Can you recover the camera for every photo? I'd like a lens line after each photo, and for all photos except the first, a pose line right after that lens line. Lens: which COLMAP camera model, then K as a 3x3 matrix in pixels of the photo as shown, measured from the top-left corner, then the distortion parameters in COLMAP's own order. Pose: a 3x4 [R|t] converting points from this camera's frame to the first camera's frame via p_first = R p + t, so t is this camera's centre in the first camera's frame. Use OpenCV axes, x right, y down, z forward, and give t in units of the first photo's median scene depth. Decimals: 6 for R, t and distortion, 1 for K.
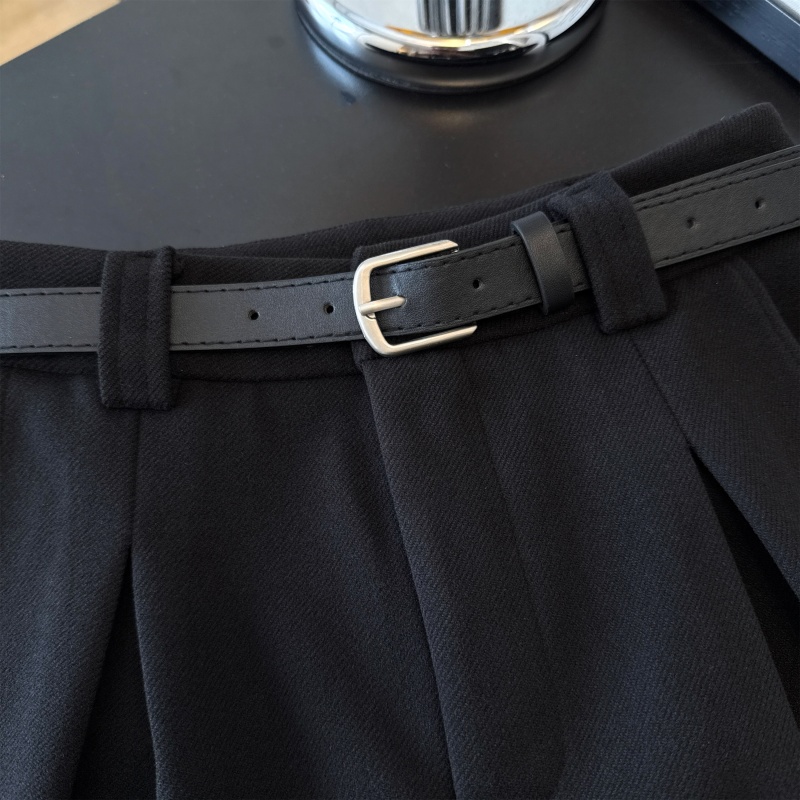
lens RADIAL K [[800.0, 0, 396.6], [0, 800.0, 400.4], [0, 0, 1]] dist [0.110904, -0.423521]
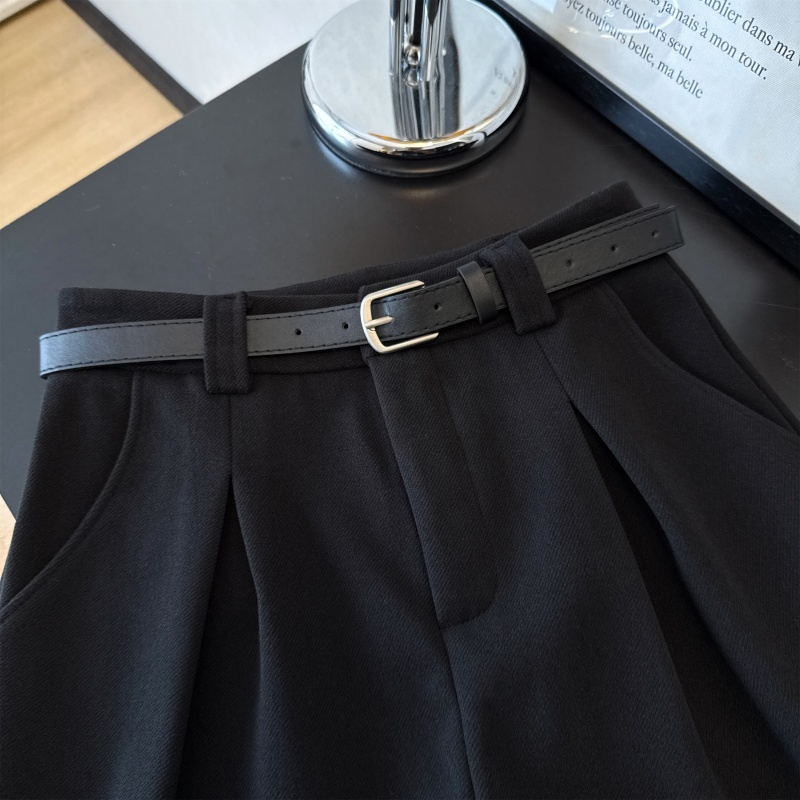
lens RADIAL K [[736.3, 0, 398.1], [0, 736.3, 400.5], [0, 0, 1]] dist [0.053419, -0.141029]
pose [[0.999066, -0.041582, 0.011787, -0.003402], [0.041802, 0.998944, -0.019054, 0.066400], [-0.010982, 0.019529, 0.999749, -0.465795]]
